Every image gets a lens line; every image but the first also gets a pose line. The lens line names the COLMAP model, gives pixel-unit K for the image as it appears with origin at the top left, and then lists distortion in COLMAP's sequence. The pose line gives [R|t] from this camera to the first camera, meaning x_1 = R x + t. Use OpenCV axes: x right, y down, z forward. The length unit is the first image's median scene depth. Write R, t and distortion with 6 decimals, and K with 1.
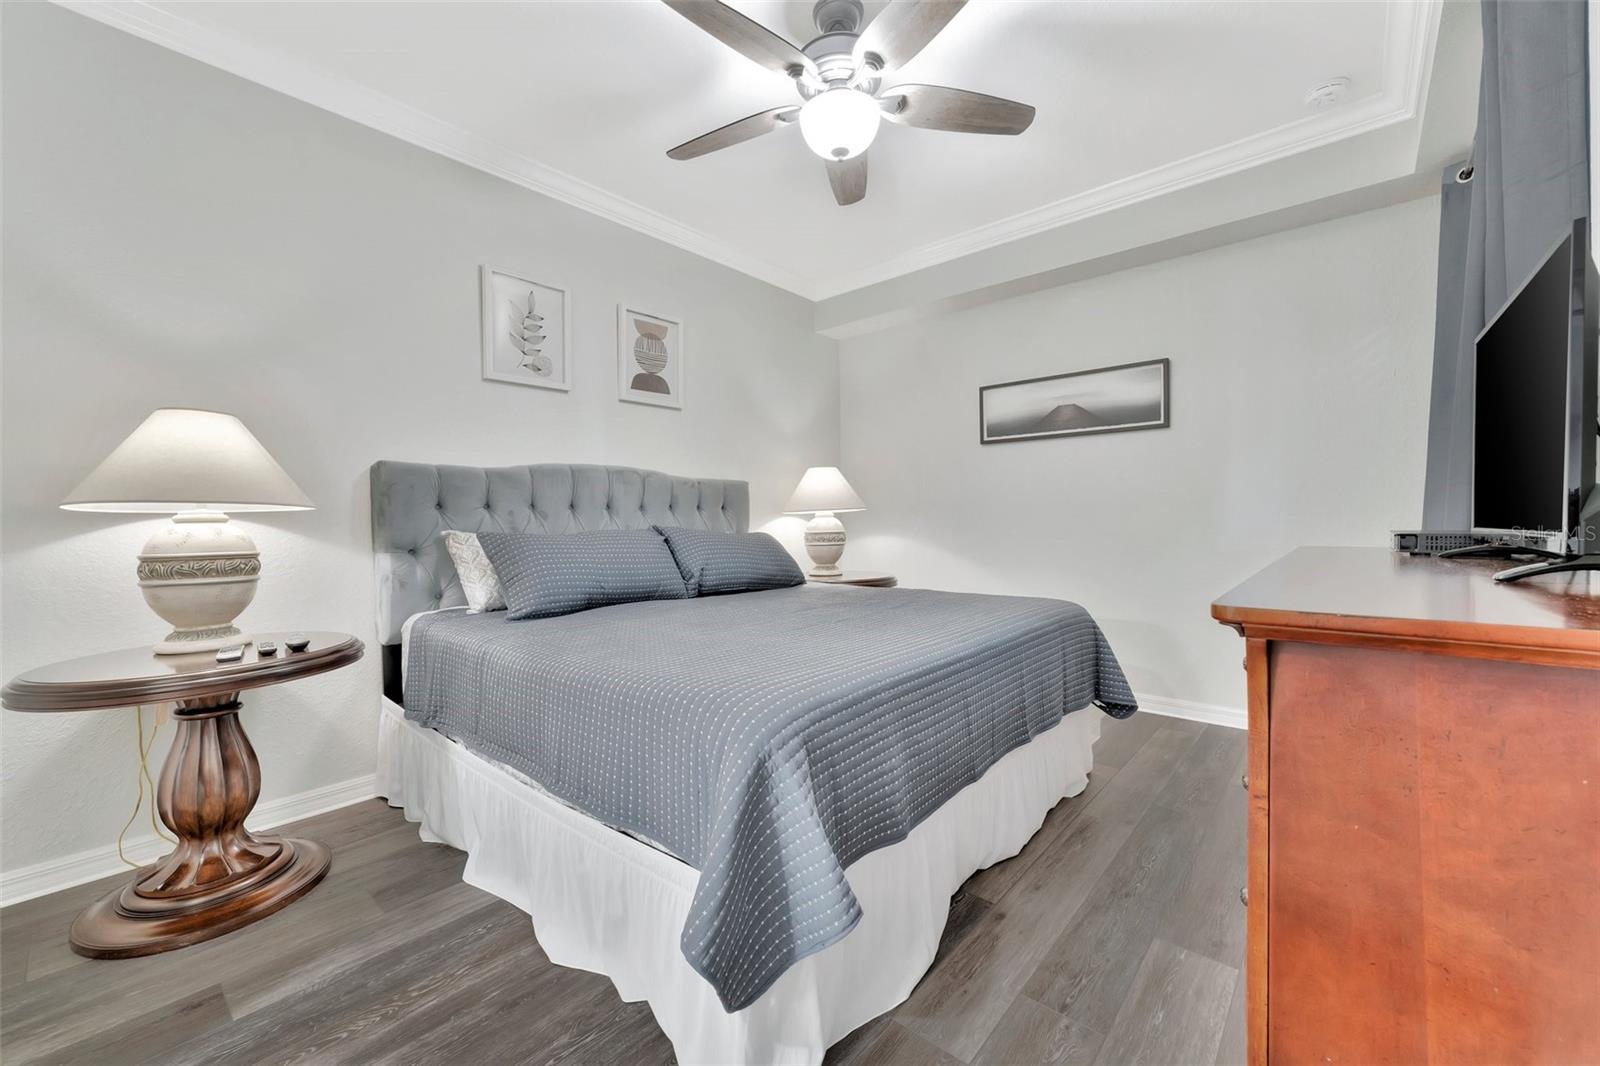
lens RADIAL K [[631.9, 0, 796.6], [0, 631.9, 528.8], [0, 0, 1]] dist [-0.001530, 0.000059]
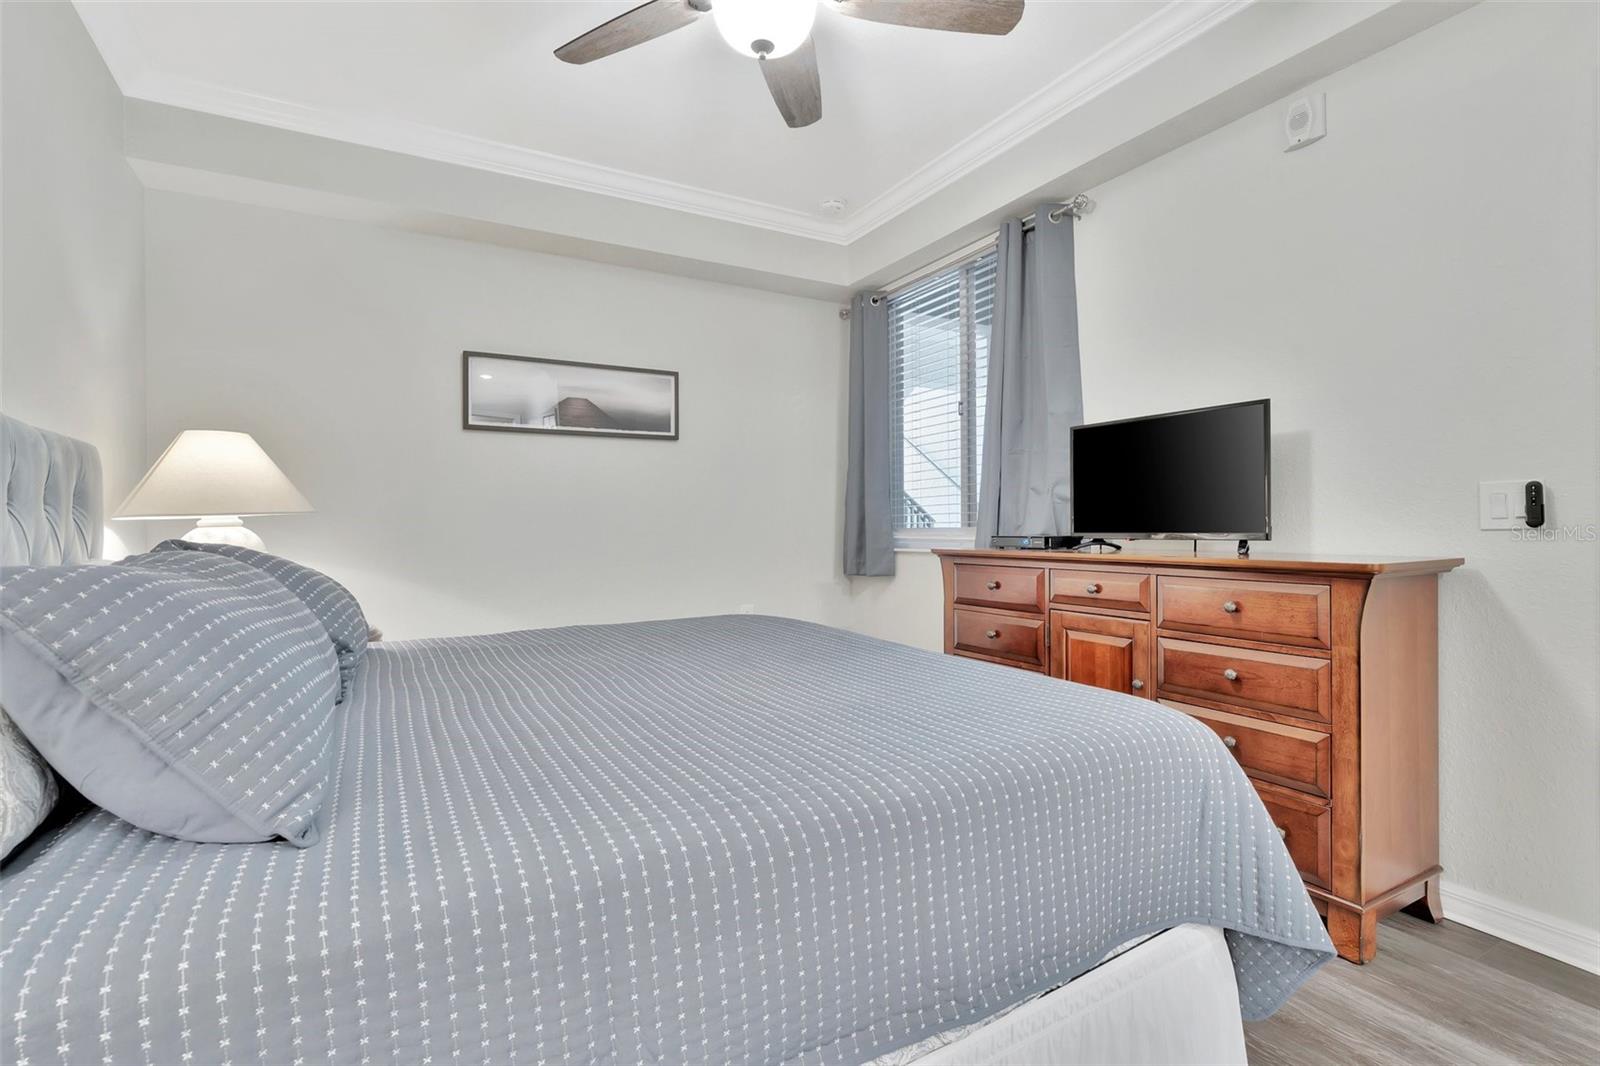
lens RADIAL K [[746.9, 0, 800.0], [0, 746.9, 533.0], [0, 0, 1]] dist [-0.004478, -0.000525]
pose [[0.331201, -0.001296, 0.943559, -0.441662], [0.016080, 0.999862, -0.004271, -0.003276], [-0.943423, 0.016587, 0.331176, 0.387344]]
